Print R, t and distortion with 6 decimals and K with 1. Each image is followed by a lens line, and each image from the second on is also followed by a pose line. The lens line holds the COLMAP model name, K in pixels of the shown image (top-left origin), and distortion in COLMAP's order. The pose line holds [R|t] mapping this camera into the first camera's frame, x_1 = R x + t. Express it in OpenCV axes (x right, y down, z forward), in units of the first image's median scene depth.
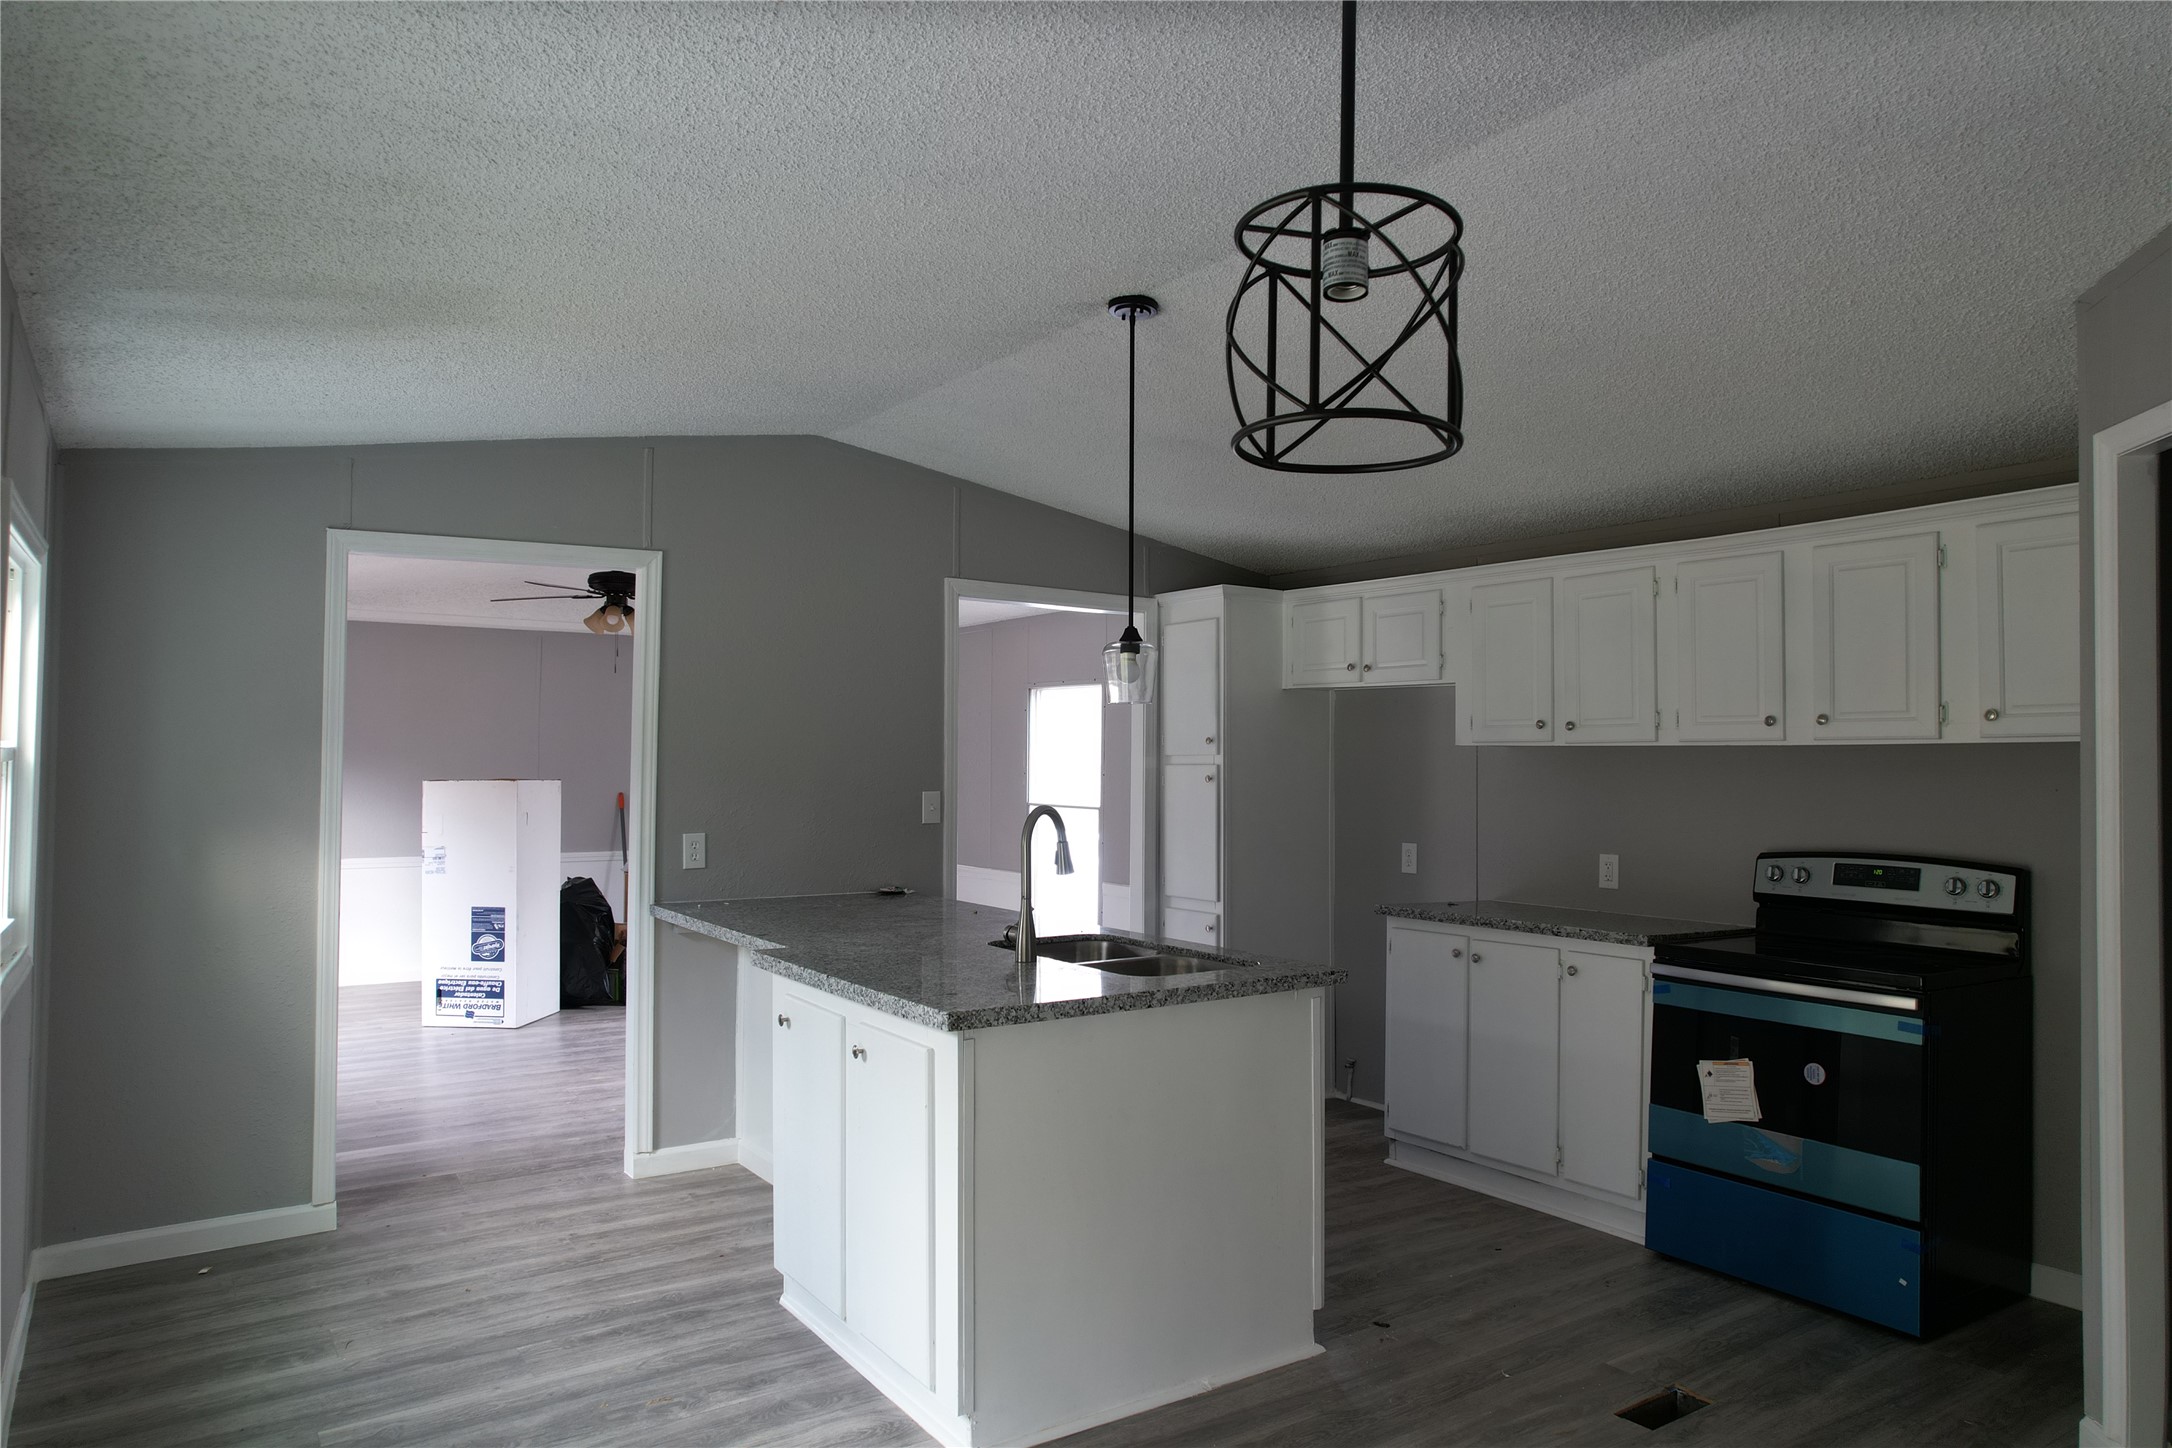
lens RADIAL K [[1377.3, 0, 1080.6], [0, 1377.3, 717.6], [0, 0, 1]] dist [-0.056360, 0.037663]
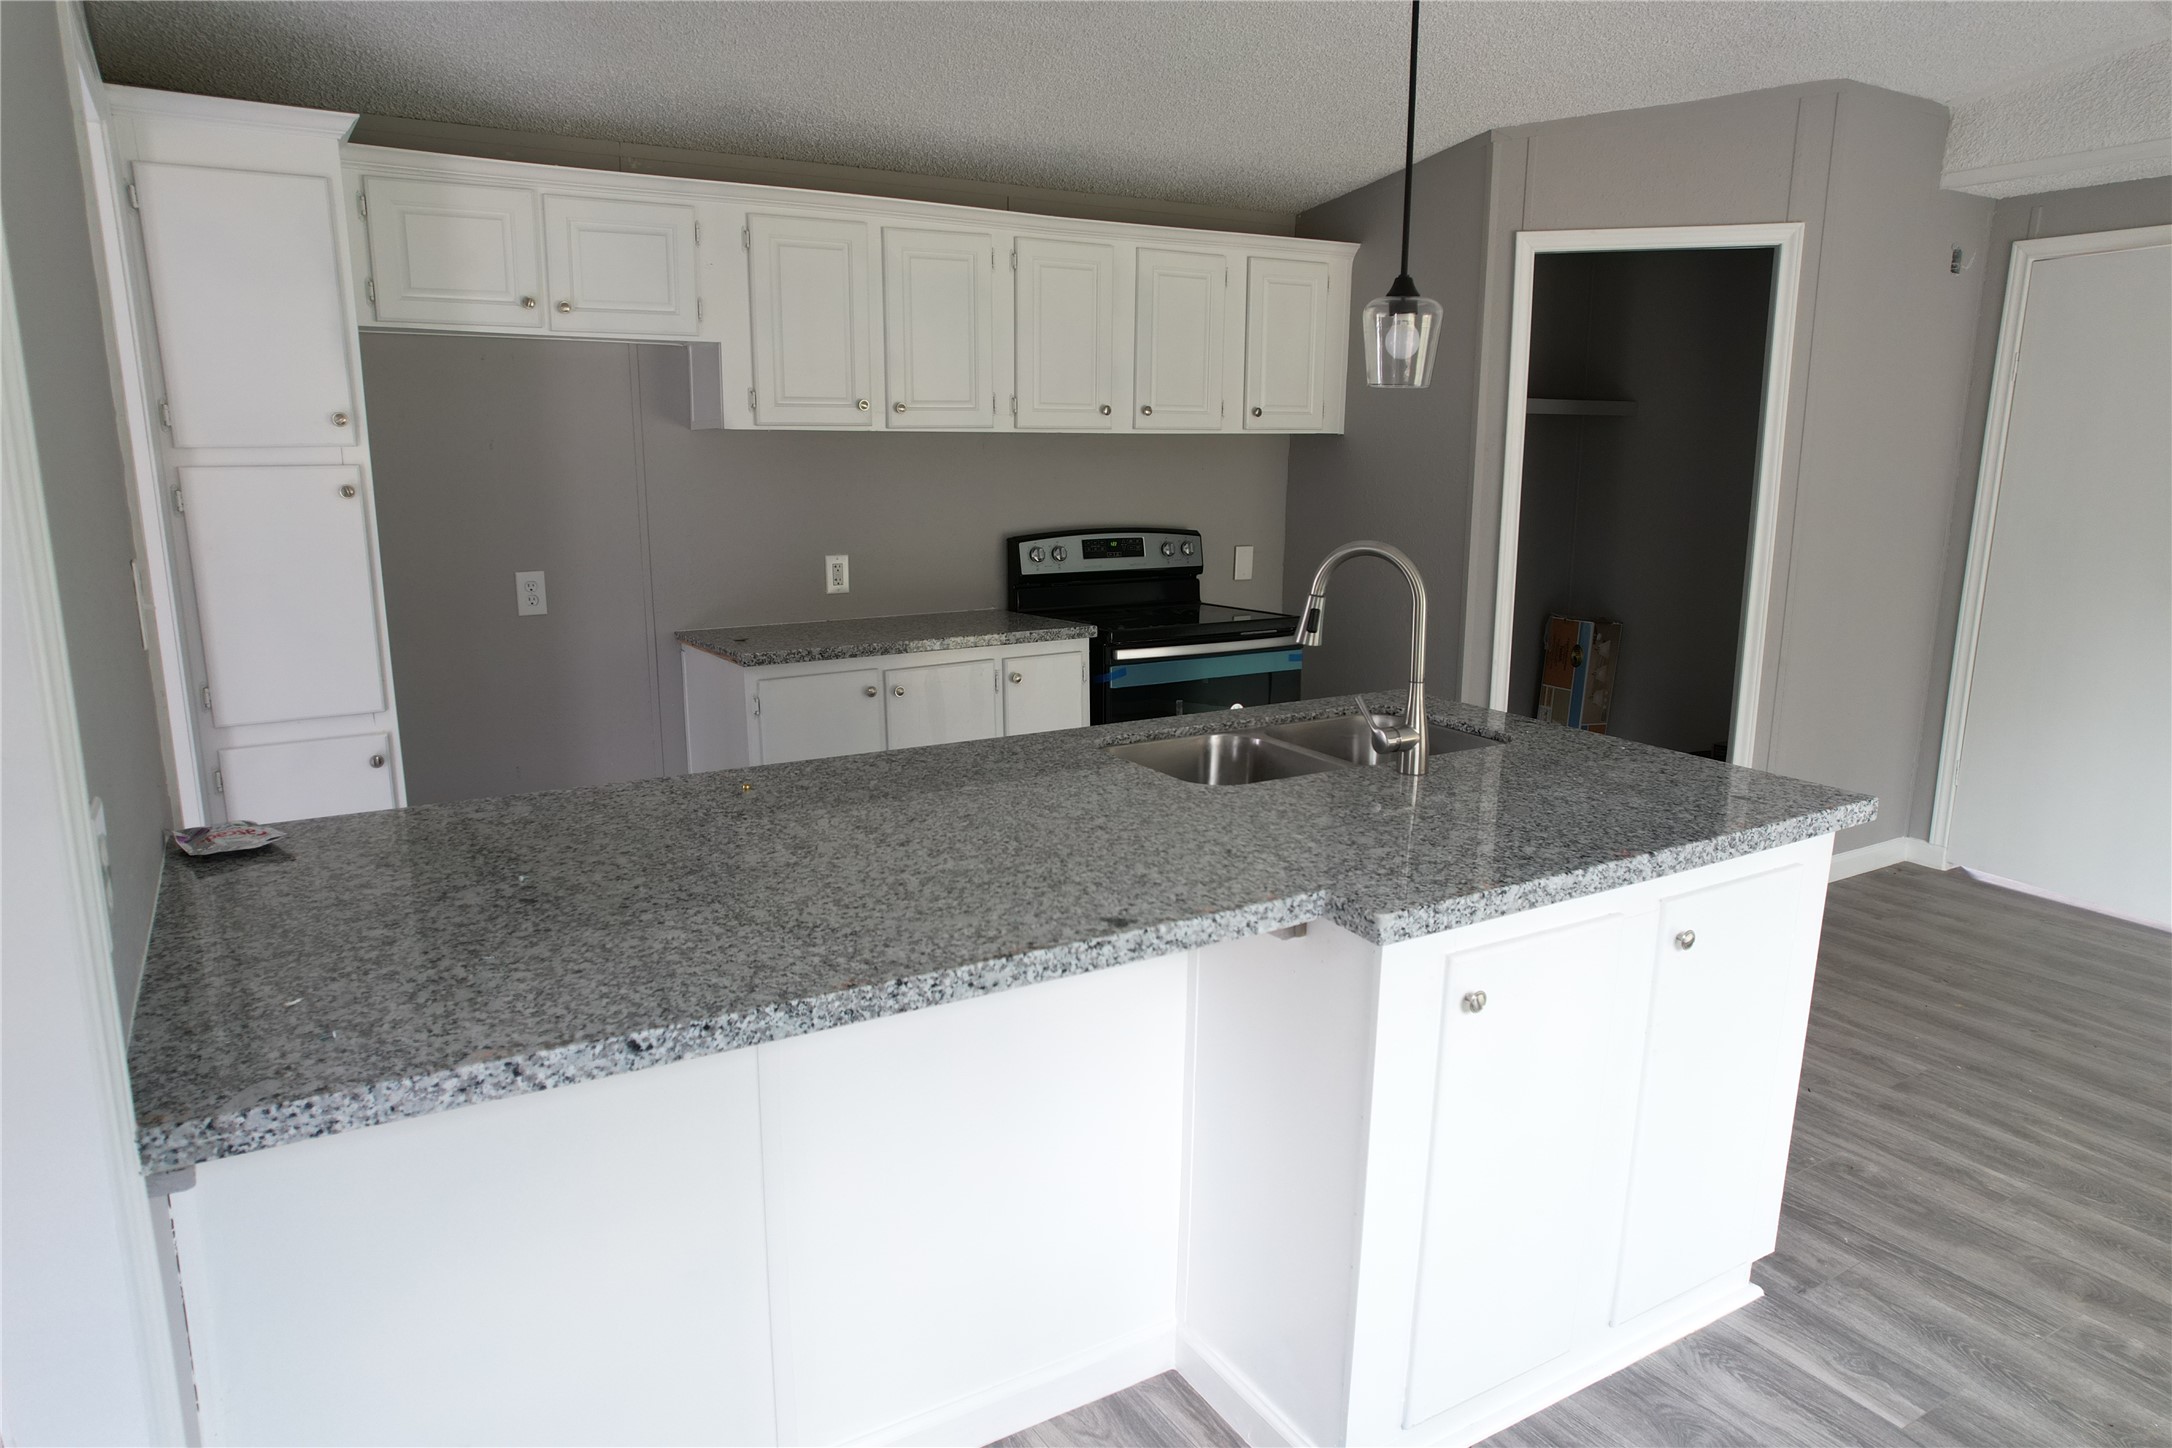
lens RADIAL K [[1377.3, 0, 1080.6], [0, 1377.3, 717.6], [0, 0, 1]] dist [-0.056360, 0.037663]
pose [[0.058143, -0.209502, 0.976078, -0.570766], [-0.038922, 0.976513, 0.211914, 0.009382], [-0.997549, -0.050312, 0.048623, 0.914965]]
